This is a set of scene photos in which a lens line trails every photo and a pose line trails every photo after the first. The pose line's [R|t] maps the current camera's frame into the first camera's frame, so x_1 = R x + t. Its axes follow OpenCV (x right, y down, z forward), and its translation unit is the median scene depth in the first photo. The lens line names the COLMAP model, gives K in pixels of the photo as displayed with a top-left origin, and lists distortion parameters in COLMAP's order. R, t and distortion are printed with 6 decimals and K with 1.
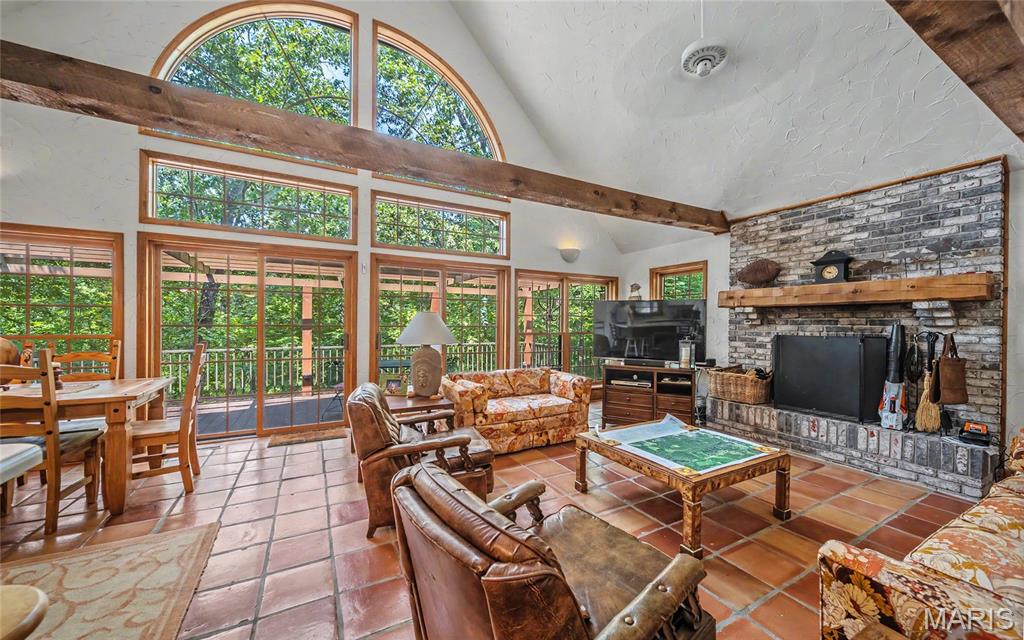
lens RADIAL K [[363.6, 0, 510.7], [0, 363.6, 325.3], [0, 0, 1]] dist [-0.000973, -0.000129]
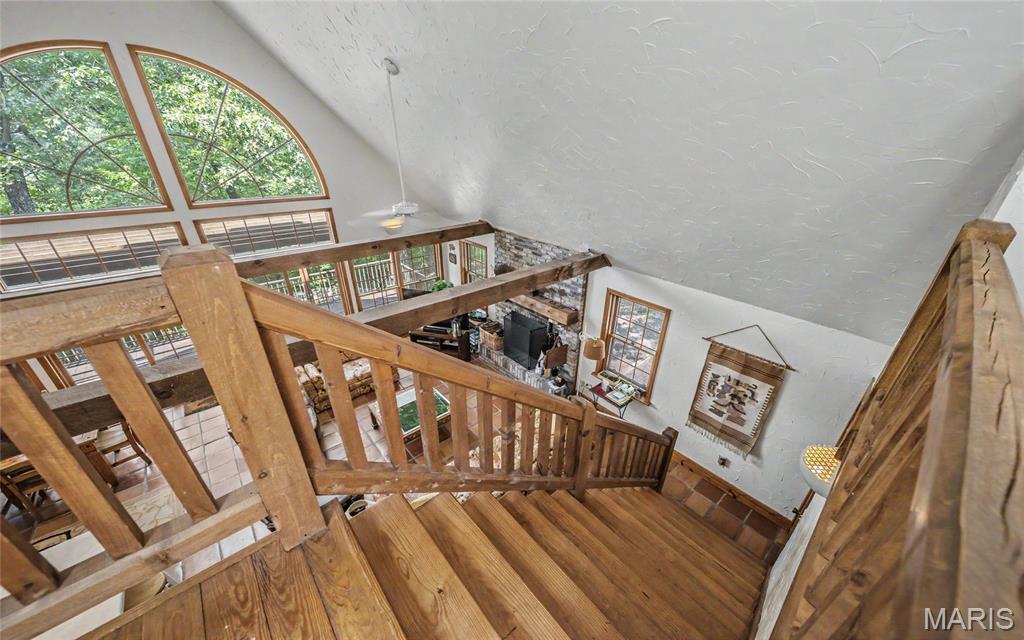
lens RADIAL K [[360.7, 0, 516.4], [0, 360.7, 322.3], [0, 0, 1]] dist [0.000580, 0.000102]
pose [[0.975716, -0.095832, 0.196963, 0.454196], [-0.003529, 0.892219, 0.451589, -0.716639], [-0.219011, -0.441318, 0.870214, -0.490116]]
